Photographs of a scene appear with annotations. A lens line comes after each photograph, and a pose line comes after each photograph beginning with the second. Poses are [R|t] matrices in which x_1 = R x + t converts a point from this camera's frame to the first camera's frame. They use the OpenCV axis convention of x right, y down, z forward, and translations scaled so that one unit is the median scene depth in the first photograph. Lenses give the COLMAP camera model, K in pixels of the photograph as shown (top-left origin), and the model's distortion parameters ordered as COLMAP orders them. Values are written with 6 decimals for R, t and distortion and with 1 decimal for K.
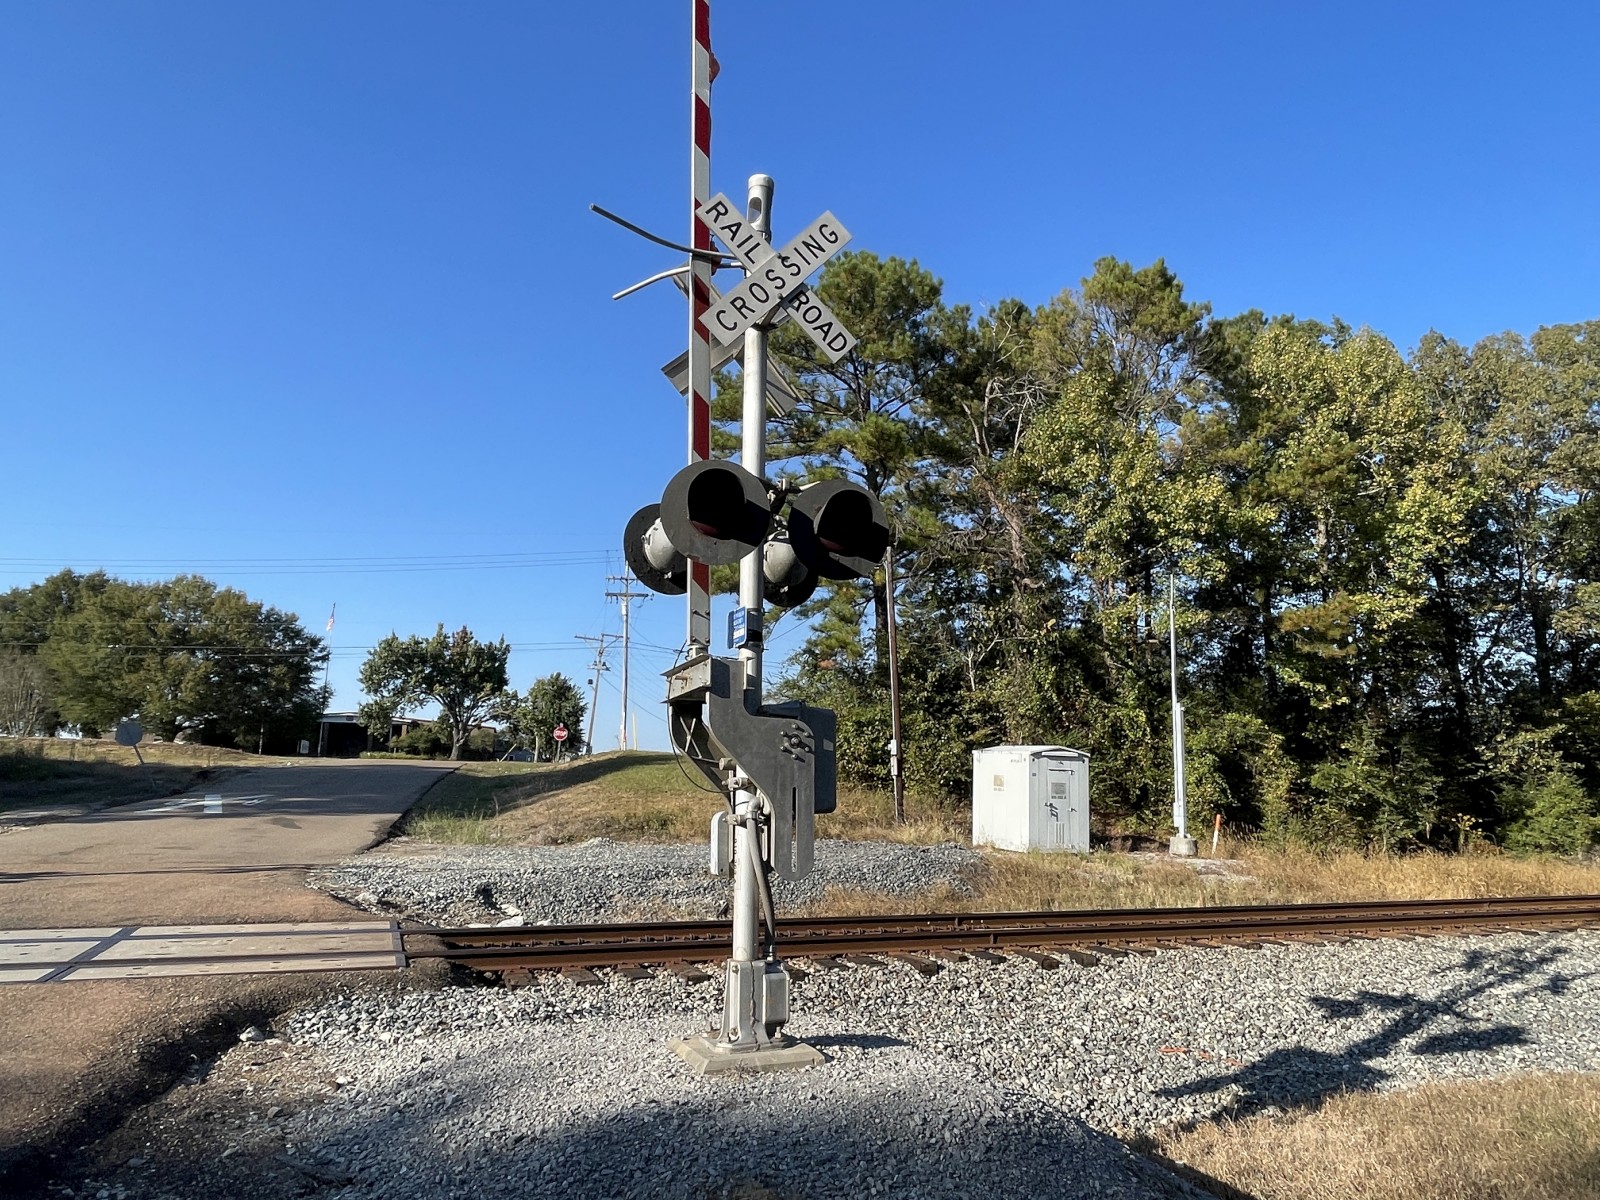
lens RADIAL K [[988.8, 0, 808.0], [0, 988.8, 595.6], [0, 0, 1]] dist [-0.001337, -0.003151]
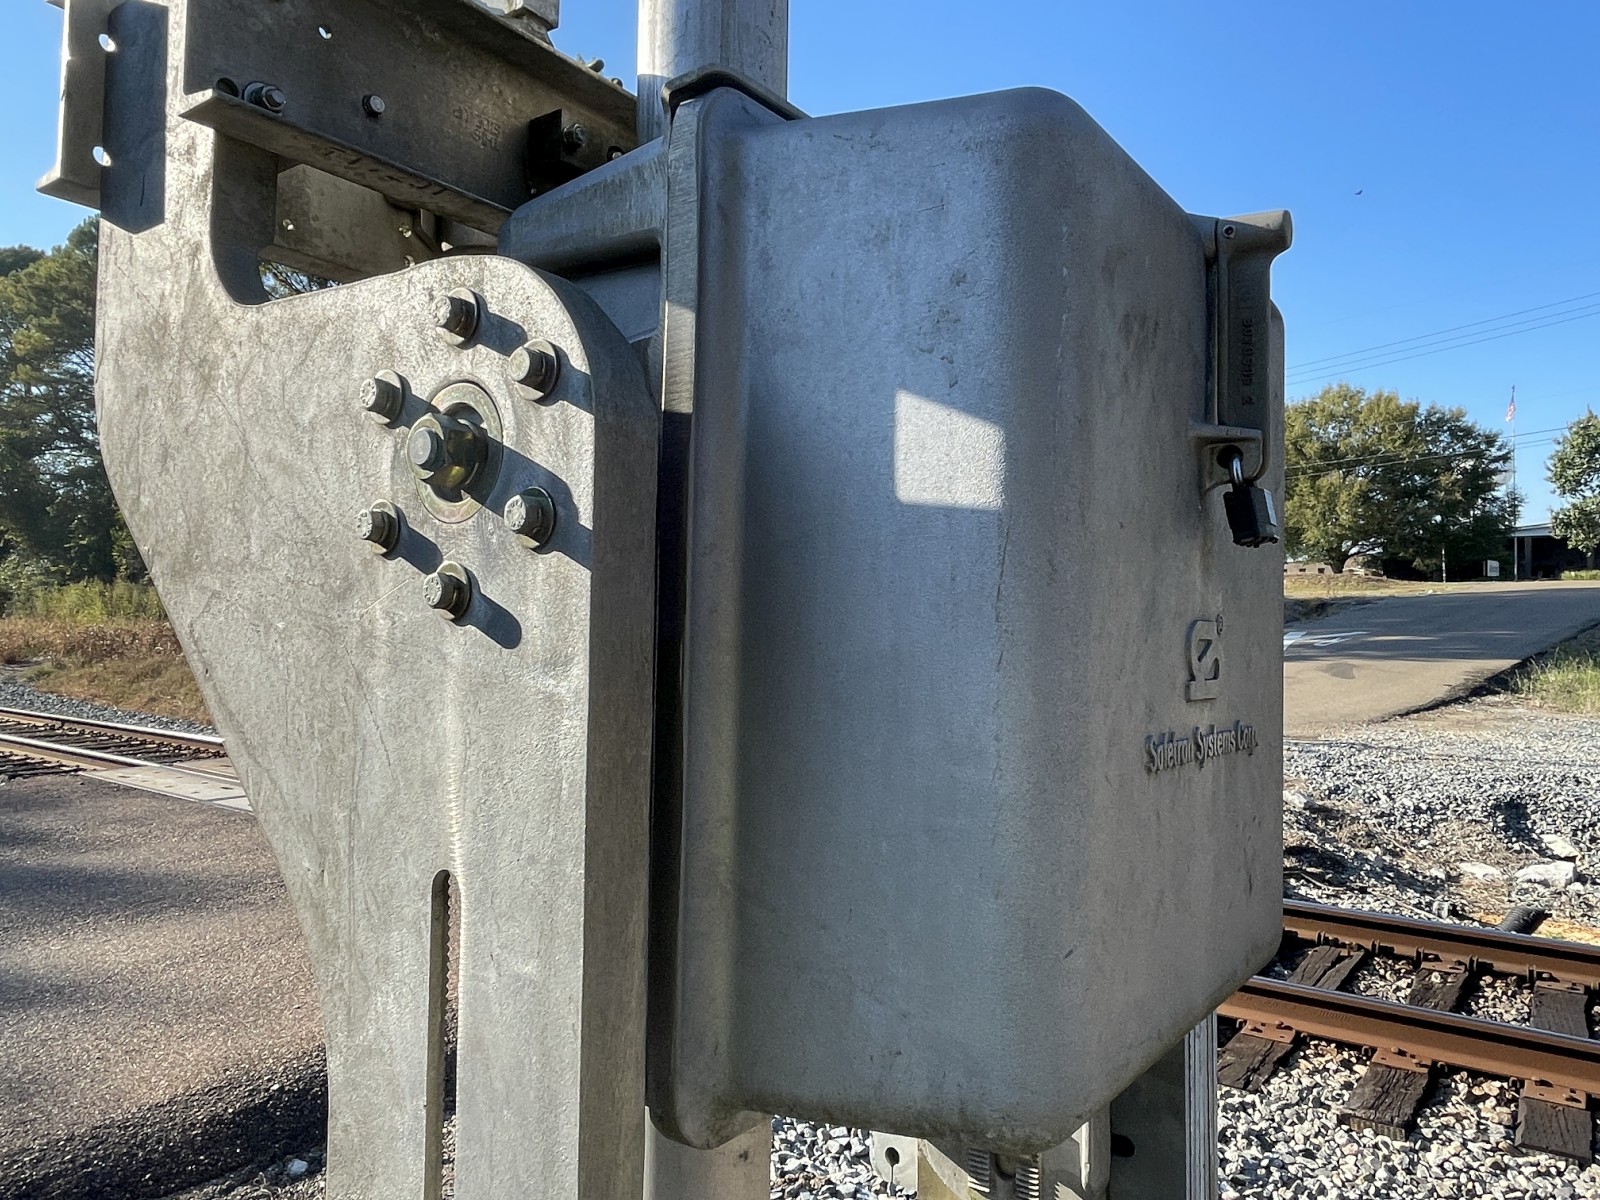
lens RADIAL K [[1117.7, 0, 800.0], [0, 1117.7, 600.0], [0, 0, 1]] dist [-0.003131, -0.000843]
pose [[0.494292, -0.023856, -0.868969, 0.018864], [0.176703, 0.981511, 0.073567, 0.027870], [0.851147, -0.189913, 0.489368, 0.168009]]
